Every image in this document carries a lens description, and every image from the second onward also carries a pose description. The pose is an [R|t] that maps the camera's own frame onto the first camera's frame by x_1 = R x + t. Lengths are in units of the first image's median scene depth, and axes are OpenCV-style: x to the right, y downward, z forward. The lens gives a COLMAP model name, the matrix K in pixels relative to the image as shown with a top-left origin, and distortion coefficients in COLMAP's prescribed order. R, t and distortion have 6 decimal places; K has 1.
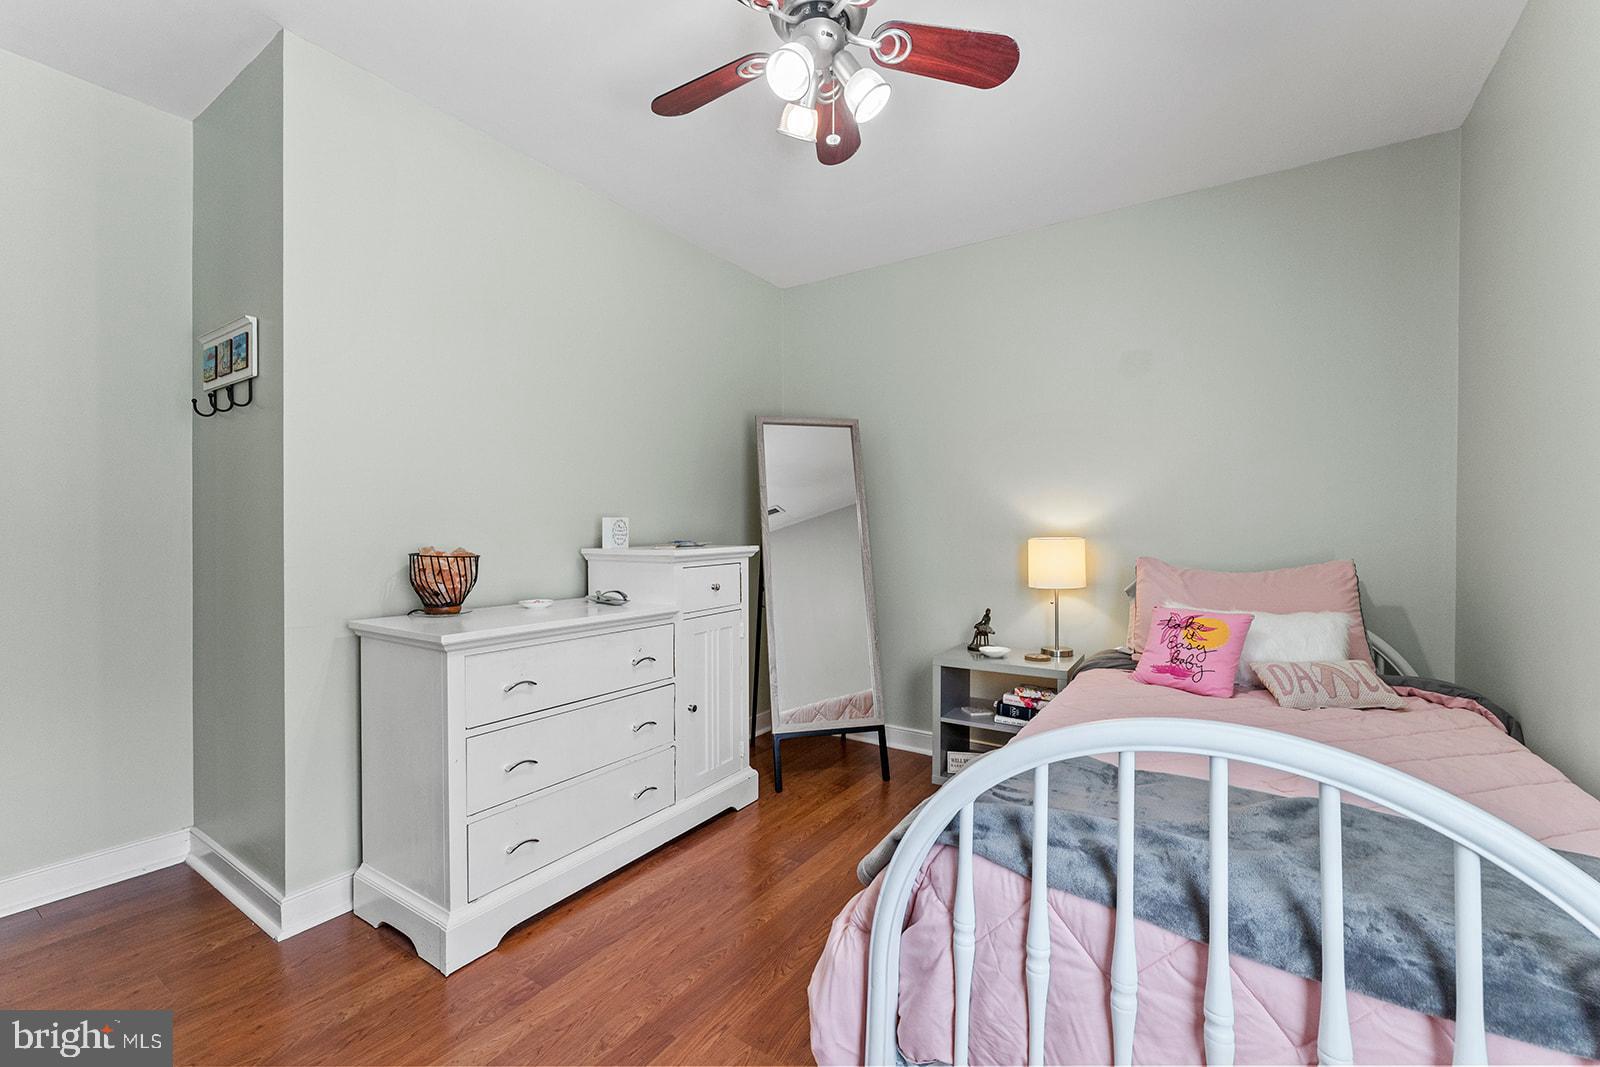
lens RADIAL K [[677.6, 0, 802.7], [0, 677.6, 525.4], [0, 0, 1]] dist [-0.001909, 0.000100]
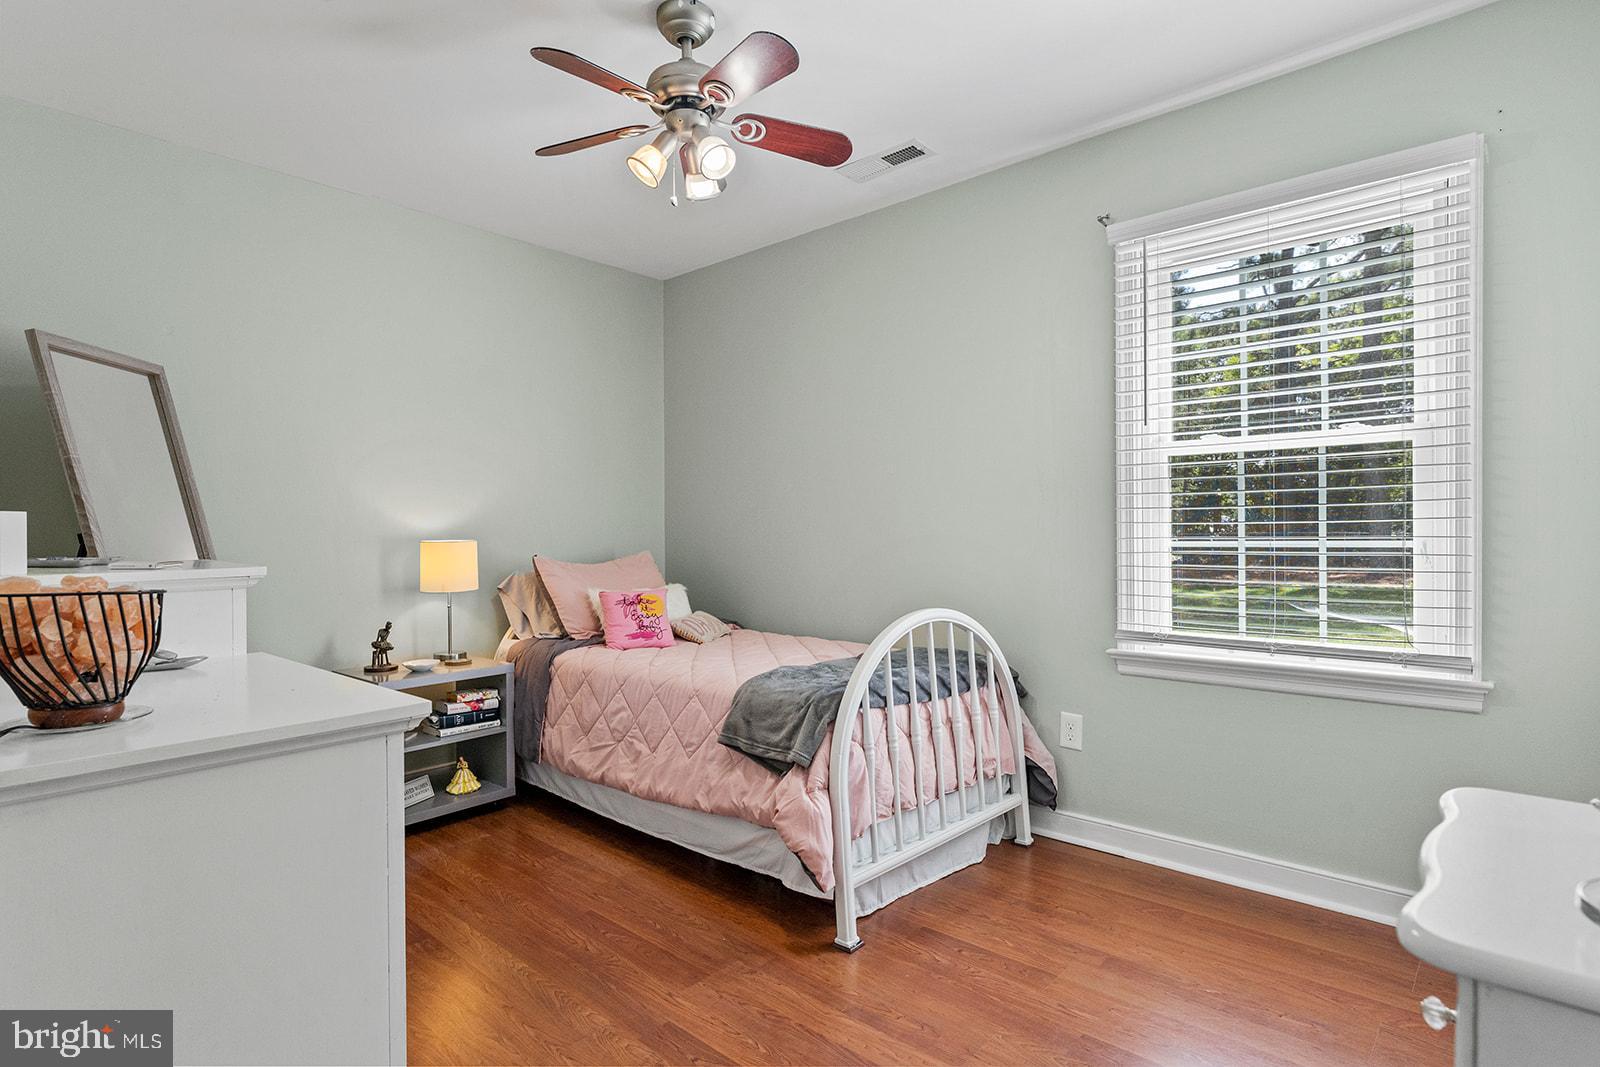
lens RADIAL K [[825.8, 0, 795.4], [0, 825.8, 539.5], [0, 0, 1]] dist [0.002100, -0.002185]
pose [[0.138445, -0.014797, 0.990260, -0.798500], [0.003718, 0.999889, 0.014421, 0.000928], [-0.990363, 0.001685, 0.138484, 0.359693]]
